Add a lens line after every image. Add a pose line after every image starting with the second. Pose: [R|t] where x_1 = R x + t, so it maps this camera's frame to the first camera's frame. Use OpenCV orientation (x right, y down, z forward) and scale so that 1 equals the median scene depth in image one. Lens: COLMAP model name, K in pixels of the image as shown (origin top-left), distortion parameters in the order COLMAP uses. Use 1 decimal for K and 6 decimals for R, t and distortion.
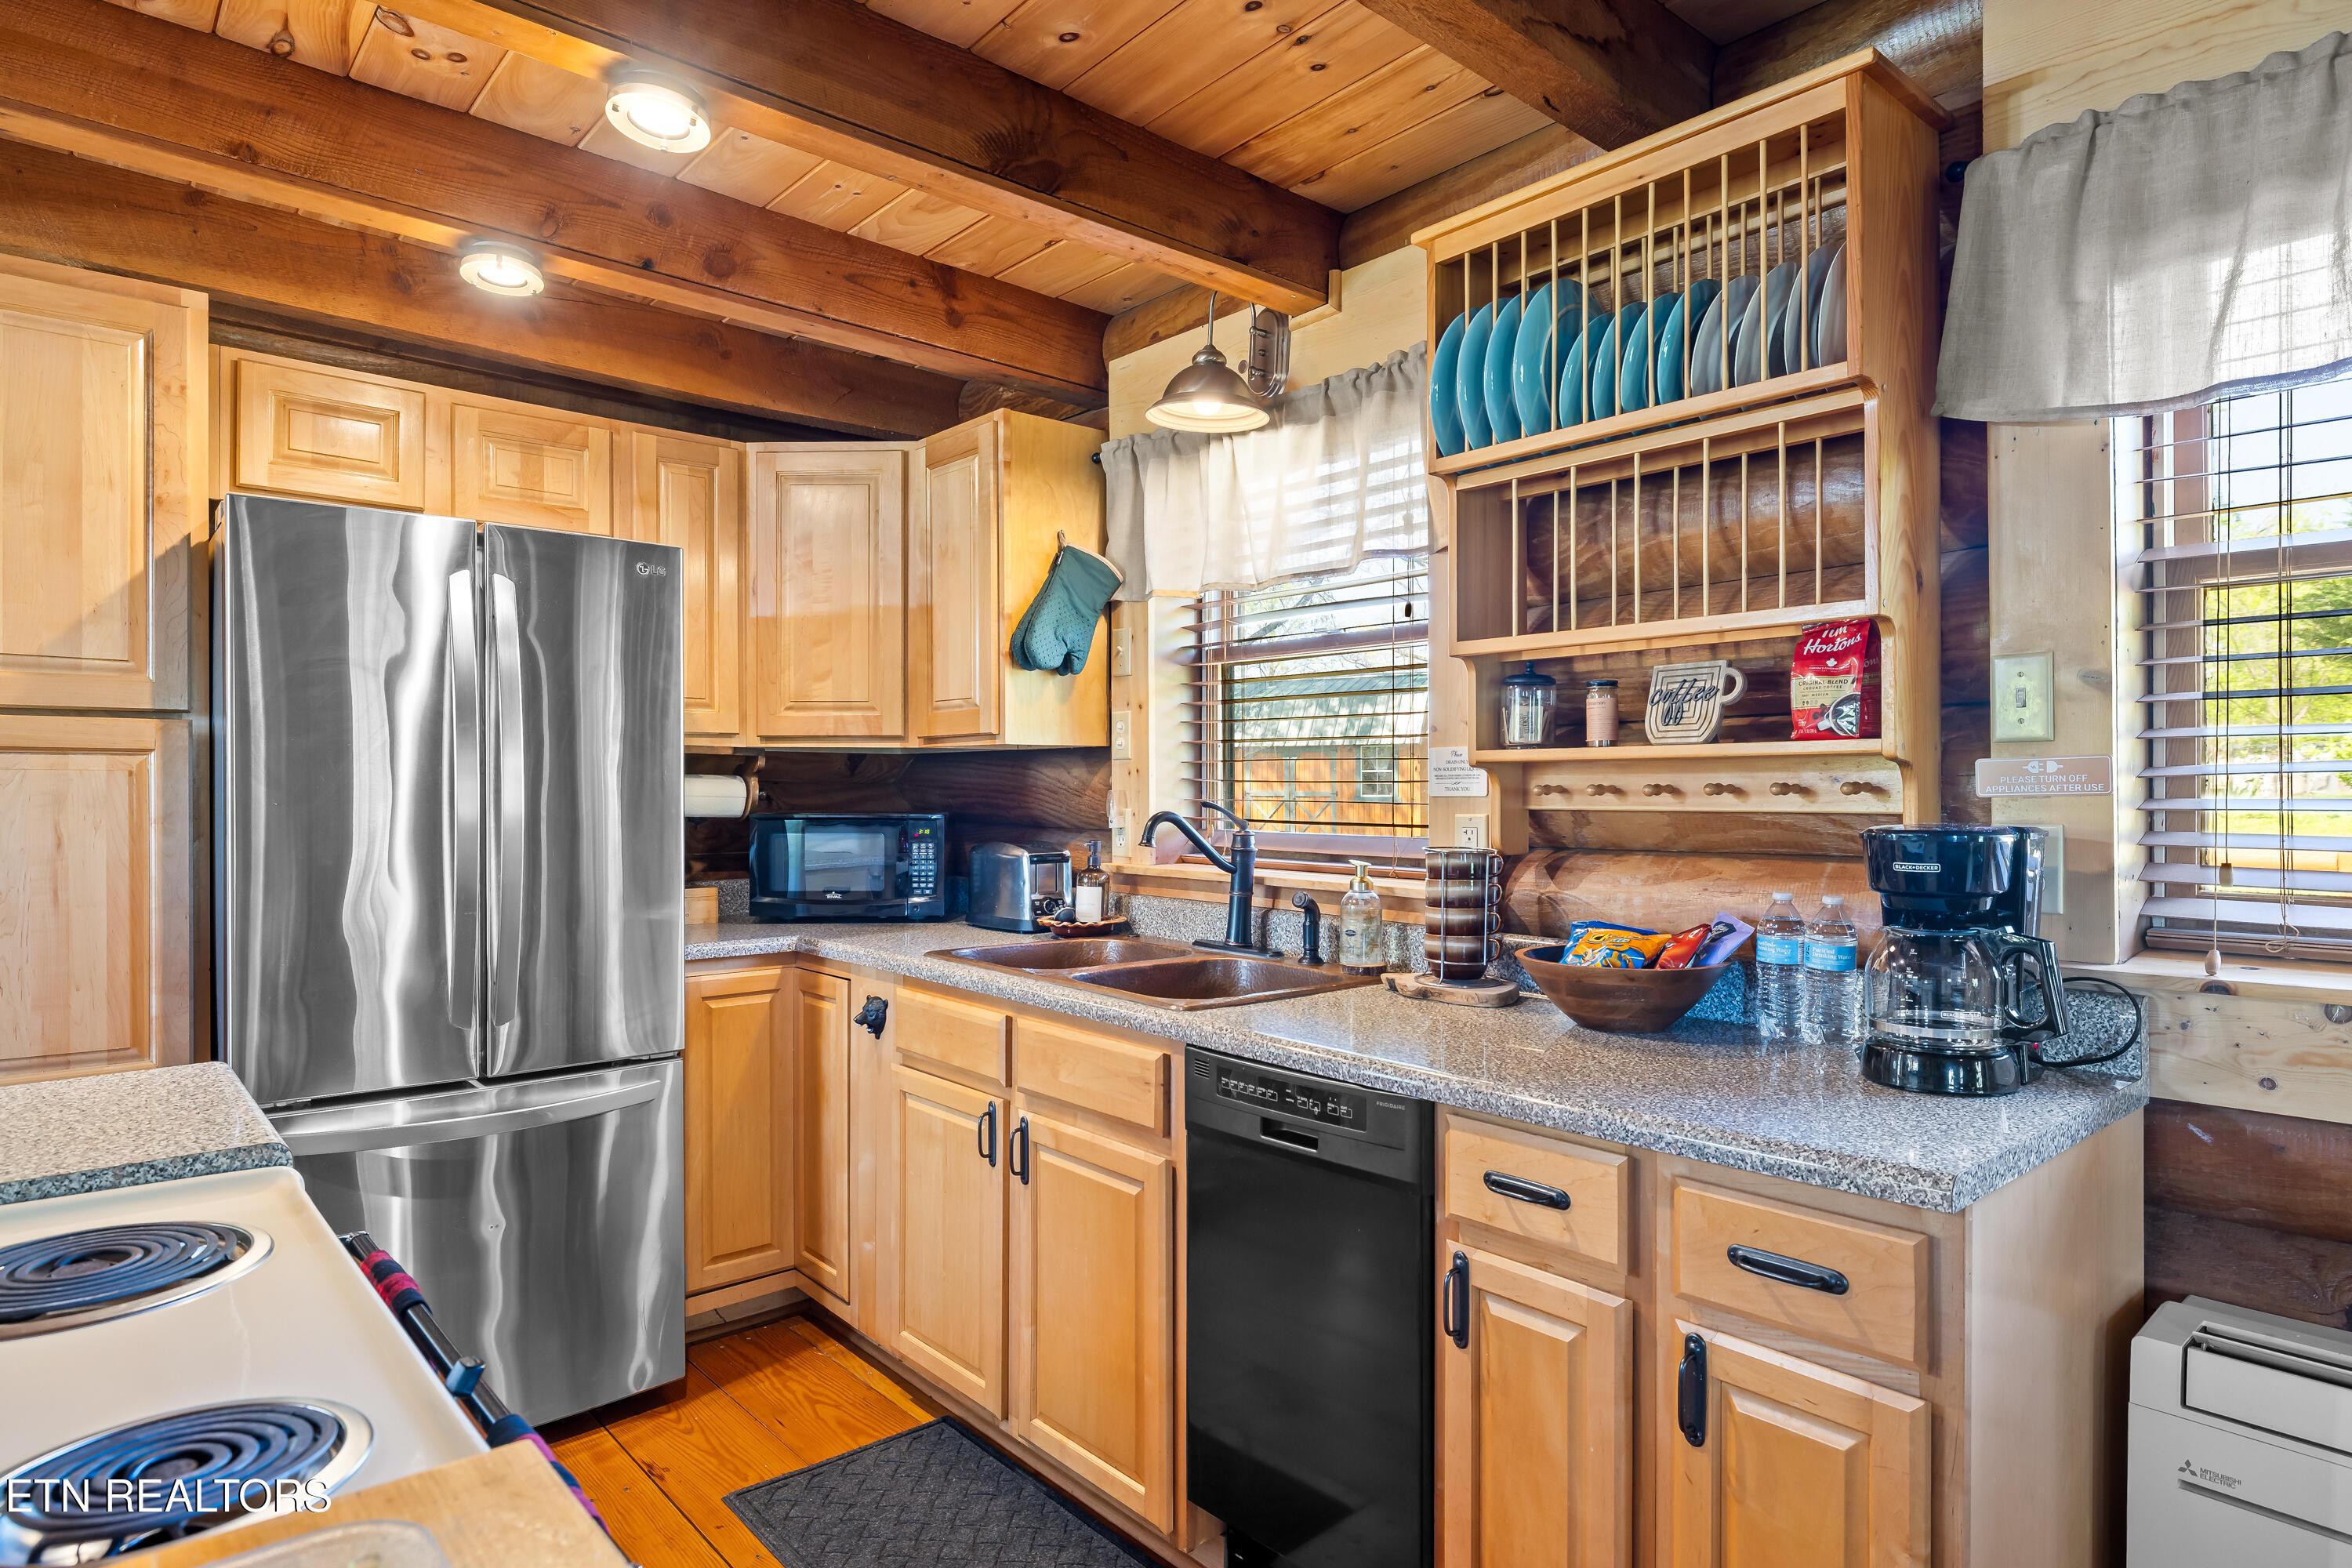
lens RADIAL K [[1314.8, 0, 1167.9], [0, 1314.8, 796.2], [0, 0, 1]] dist [0.002363, 0.000444]
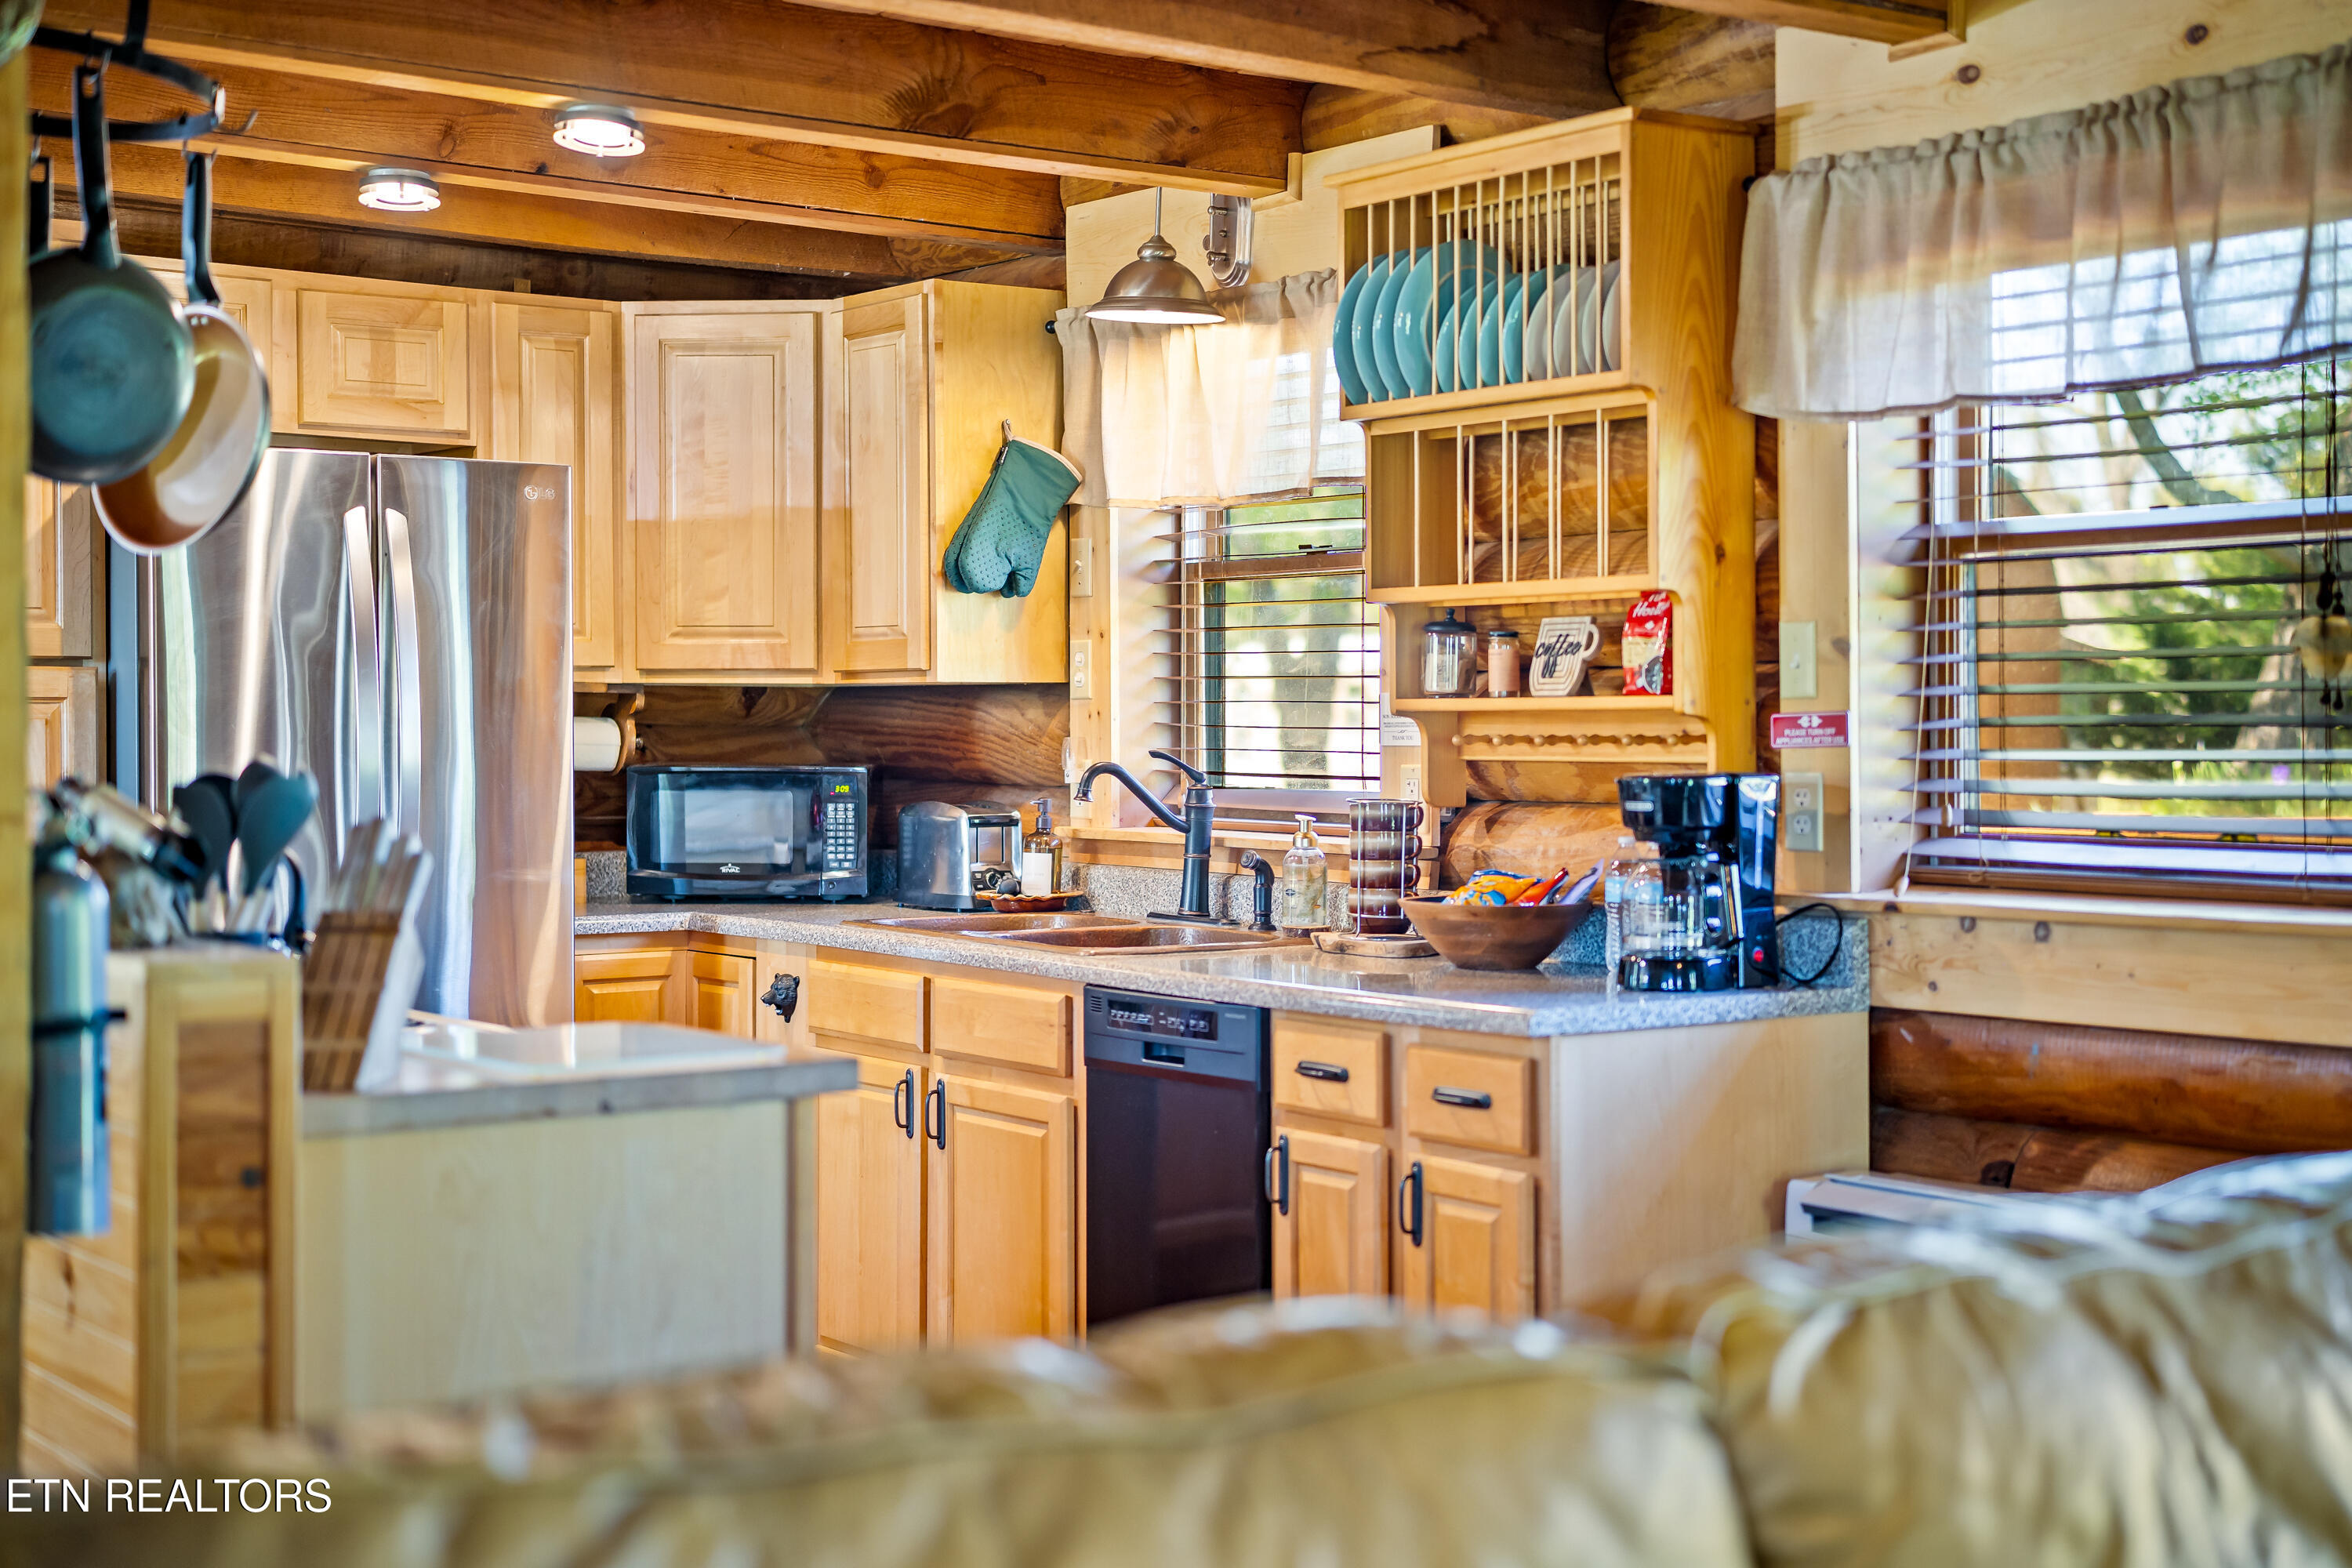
lens RADIAL K [[3242.5, 0, 1176.0], [0, 3242.5, 784.0], [0, 0, 1]] dist [0.070949, -0.012089]
pose [[0.996159, 0.002082, -0.087544, 0.246905], [-0.000830, 0.999897, 0.014329, -0.005471], [0.087564, -0.014202, 0.996058, -1.233725]]
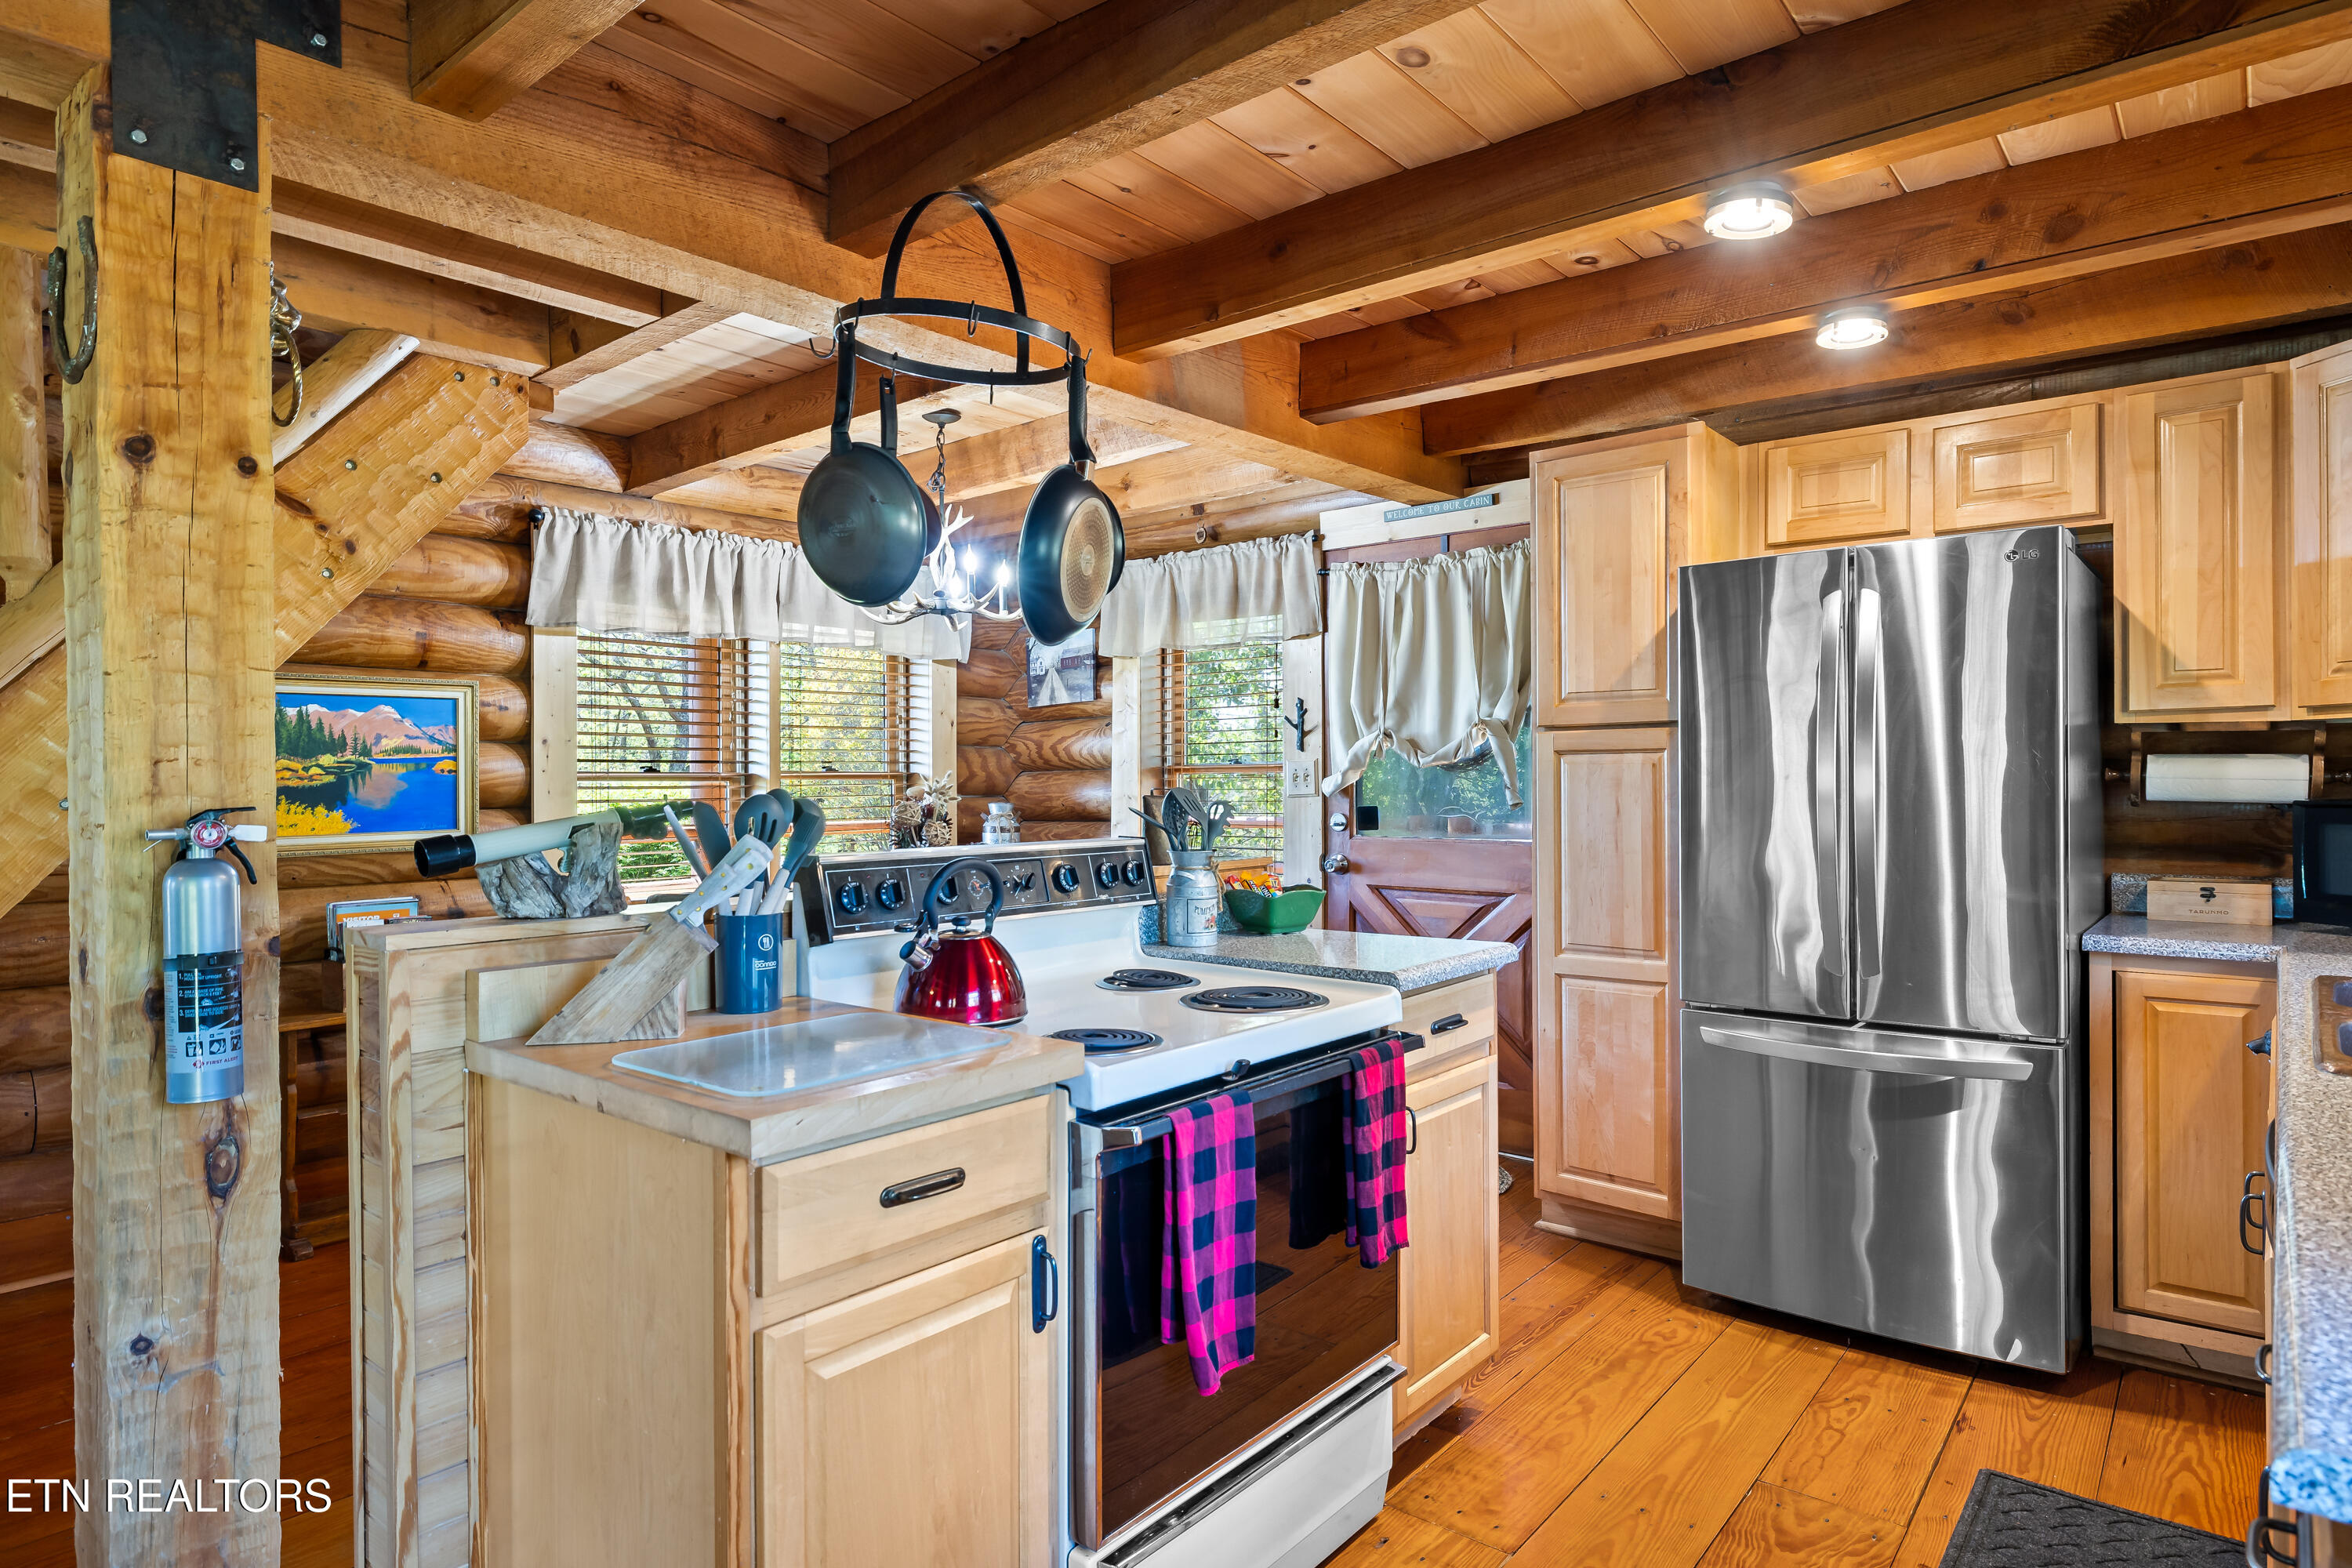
lens RADIAL K [[1305.1, 0, 1176.0], [0, 1305.1, 784.0], [0, 0, 1]] dist [0.000451, 0.000024]
pose [[0.167009, 0.000116, -0.985955, 0.507881], [0.003163, 0.999995, 0.000653, 0.000934], [0.985950, -0.003228, 0.167008, 0.202086]]
